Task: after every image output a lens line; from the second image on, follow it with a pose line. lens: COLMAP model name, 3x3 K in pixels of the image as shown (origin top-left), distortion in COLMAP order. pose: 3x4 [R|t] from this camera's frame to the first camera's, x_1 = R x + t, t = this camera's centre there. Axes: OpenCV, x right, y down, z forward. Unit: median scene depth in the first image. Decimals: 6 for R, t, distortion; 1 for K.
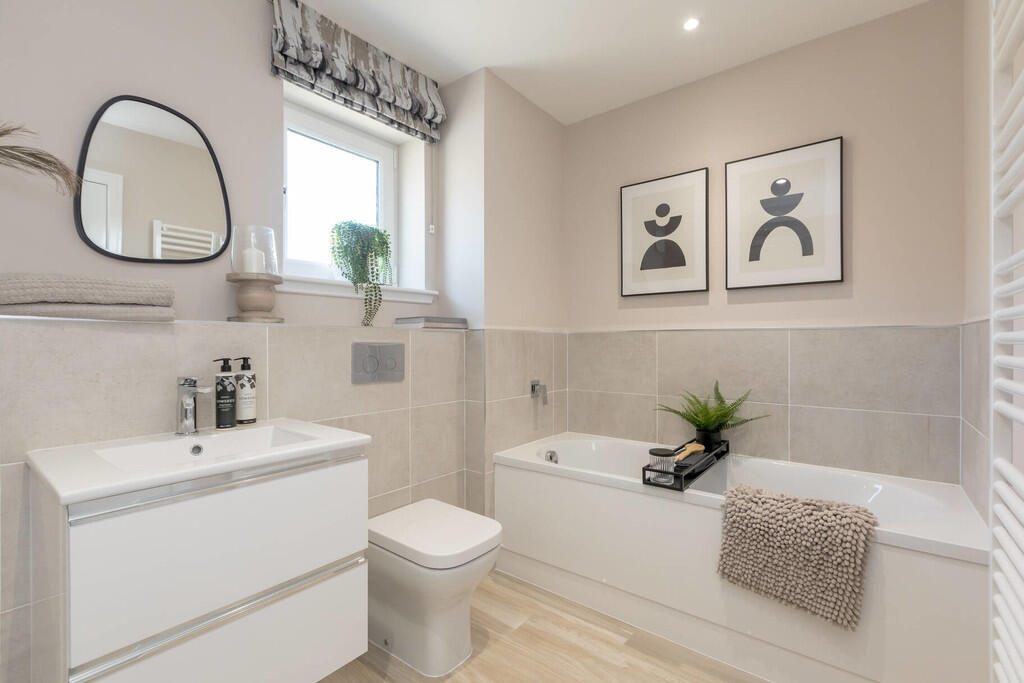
lens RADIAL K [[454.9, 0, 509.8], [0, 454.9, 347.5], [0, 0, 1]] dist [-0.015487, -0.000394]
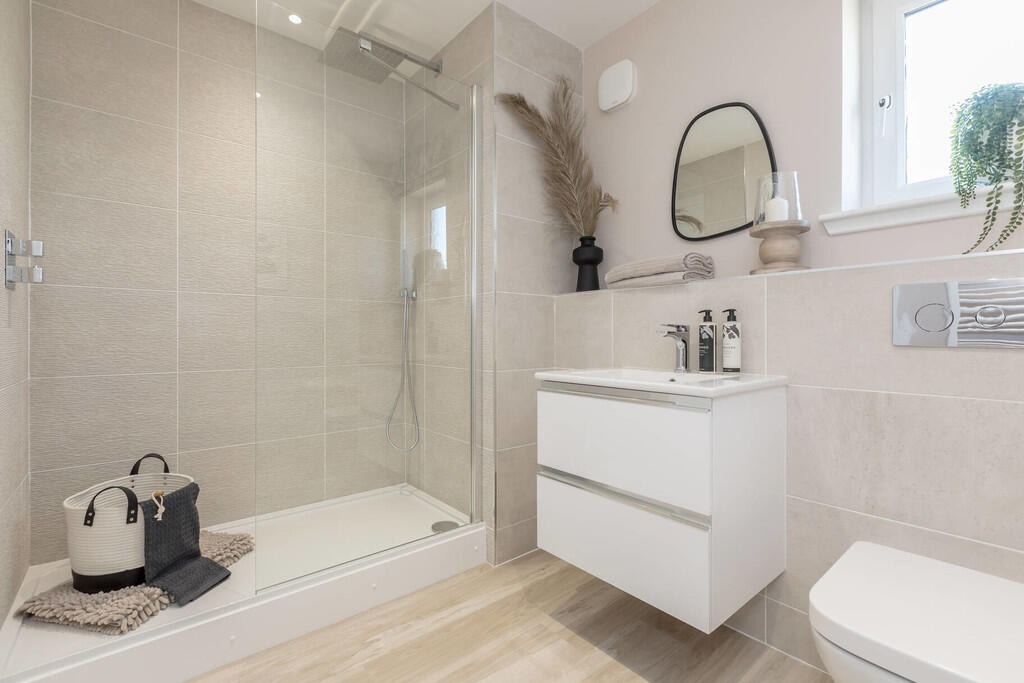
lens RADIAL K [[454.9, 0, 514.8], [0, 454.9, 335.4], [0, 0, 1]] dist [-0.015487, -0.000394]
pose [[-0.194411, 0.007930, -0.980888, 0.432991], [-0.002447, 0.999960, 0.008569, 0.059351], [0.980917, 0.004066, -0.194383, 0.562908]]
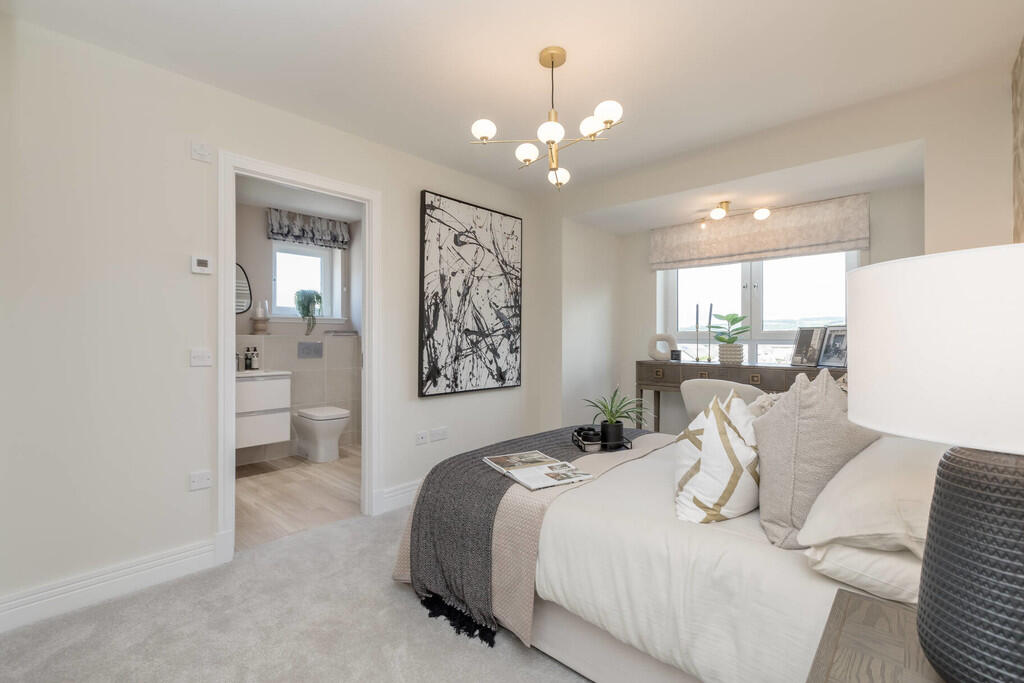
lens RADIAL K [[454.9, 0, 516.0], [0, 454.9, 337.9], [0, 0, 1]] dist [-0.015487, -0.000394]
pose [[0.998314, 0.005911, -0.057744, 1.022597], [-0.006497, 0.999929, -0.009973, -0.016510], [0.057681, 0.010332, 0.998282, -1.472004]]
